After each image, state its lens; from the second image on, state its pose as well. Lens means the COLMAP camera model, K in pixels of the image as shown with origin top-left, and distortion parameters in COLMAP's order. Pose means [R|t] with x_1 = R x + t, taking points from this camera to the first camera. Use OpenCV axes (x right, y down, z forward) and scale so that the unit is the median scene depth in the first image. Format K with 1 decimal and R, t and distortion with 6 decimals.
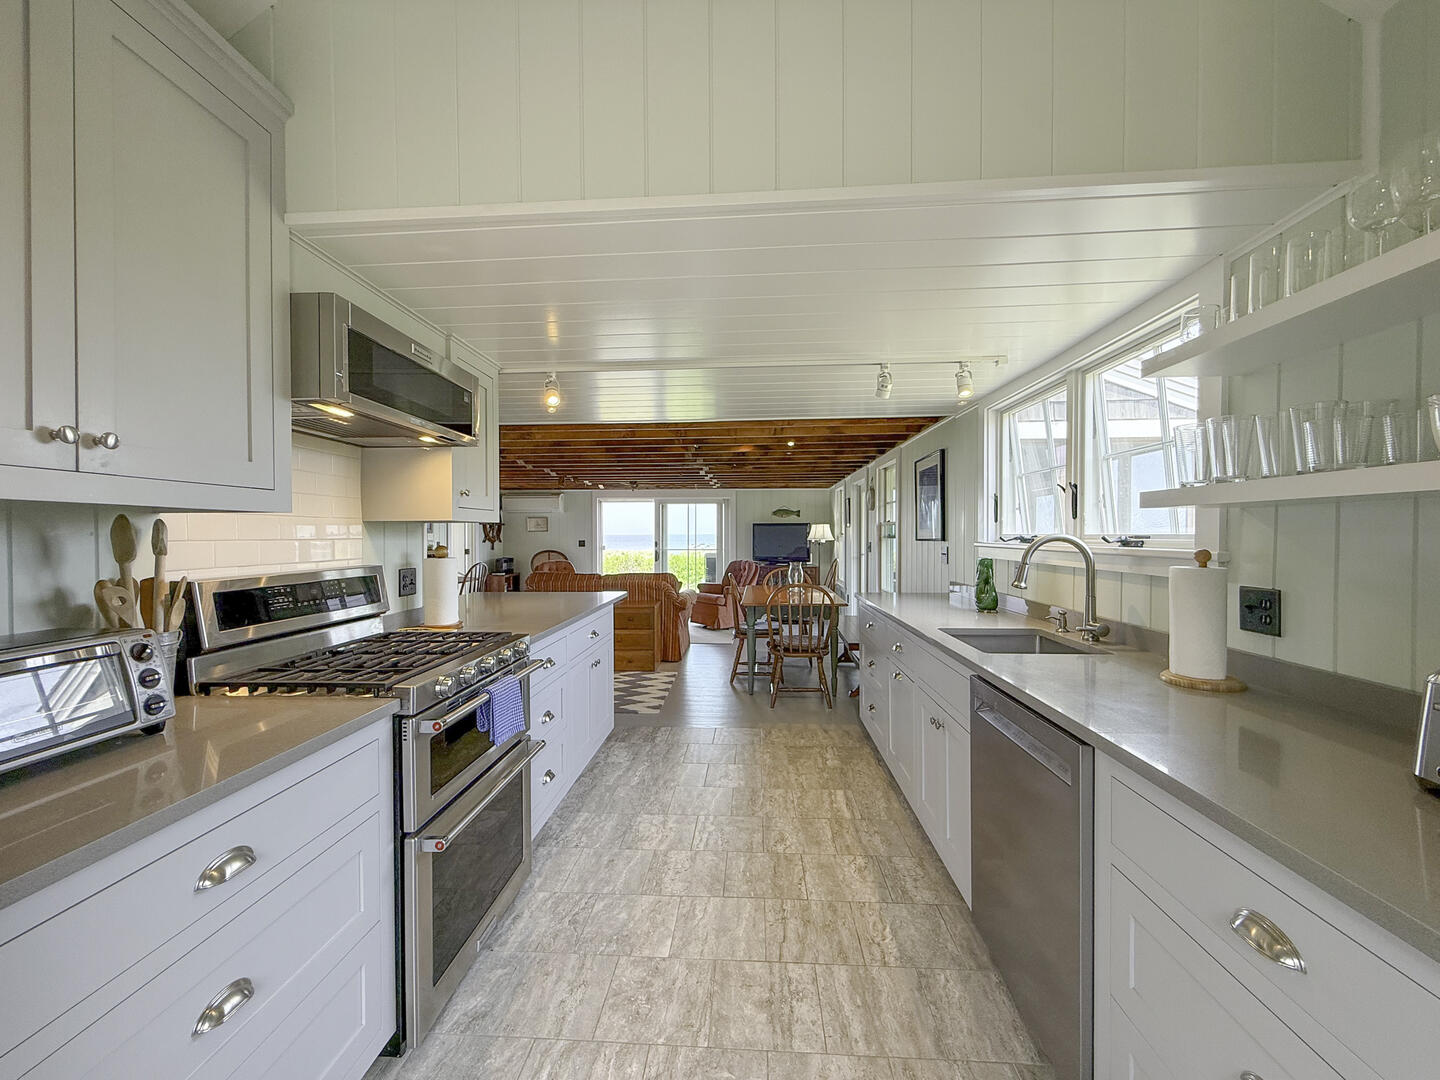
lens RADIAL K [[574.5, 0, 720.0], [0, 574.5, 540.0], [0, 0, 1]] dist [-0.000210, -0.000382]
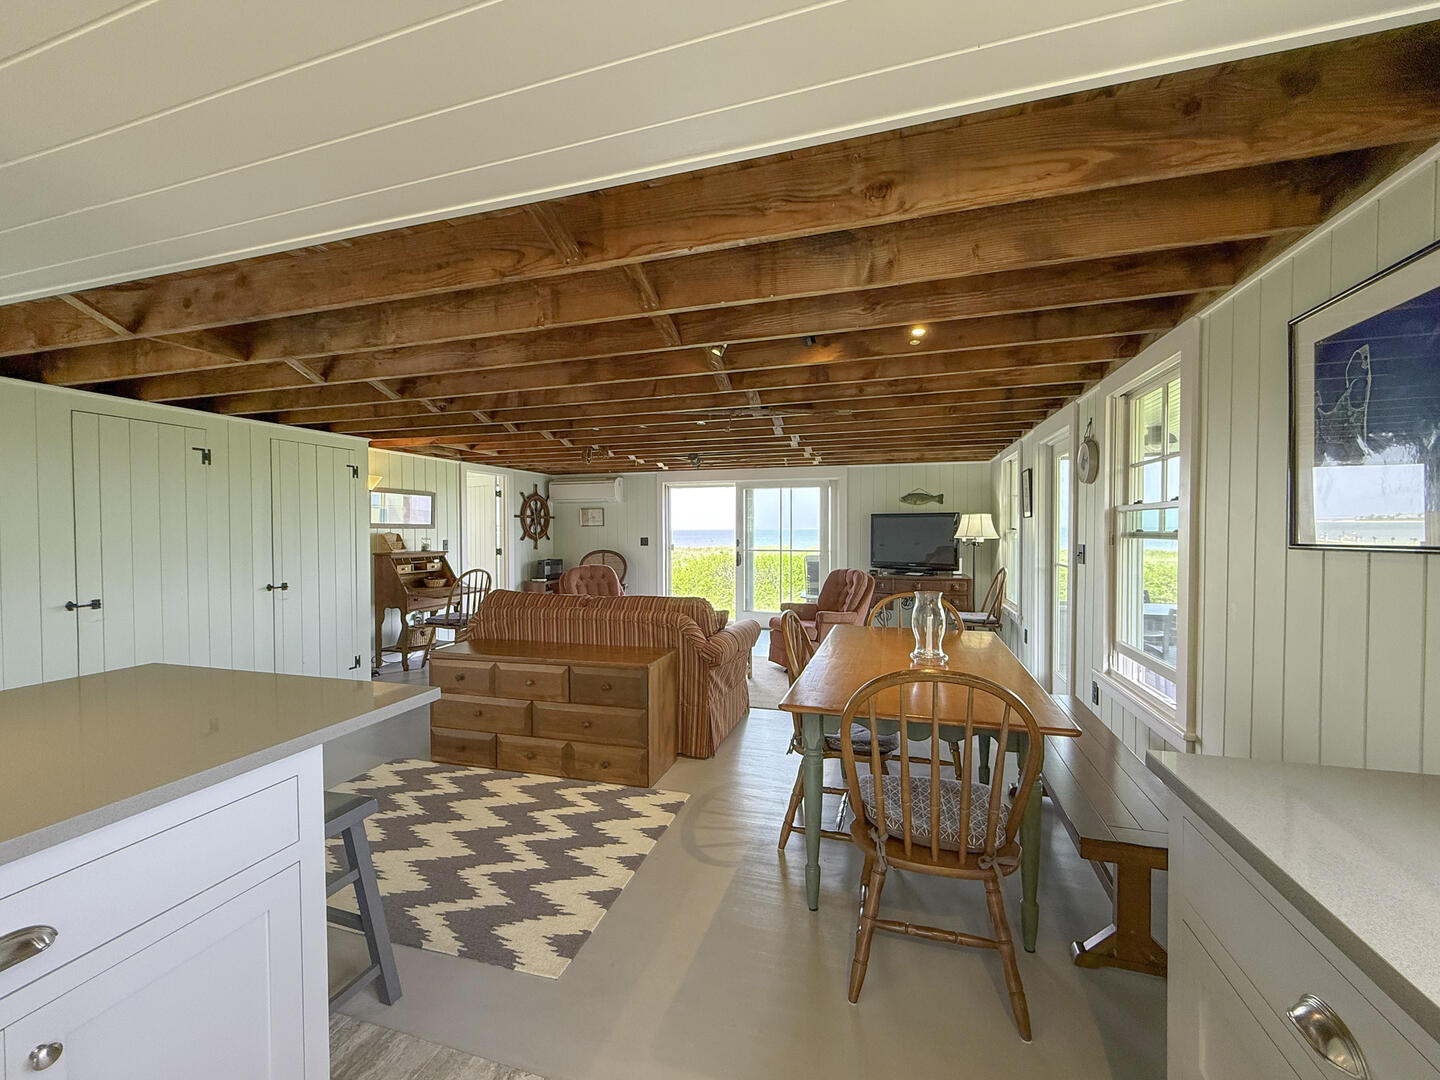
lens RADIAL K [[574.5, 0, 720.0], [0, 574.5, 540.0], [0, 0, 1]] dist [-0.000210, -0.000382]
pose [[0.972336, 0.003595, -0.233561, 0.043624], [-0.001534, 0.999958, 0.009008, -0.003475], [0.233584, -0.008400, 0.972300, 0.293223]]
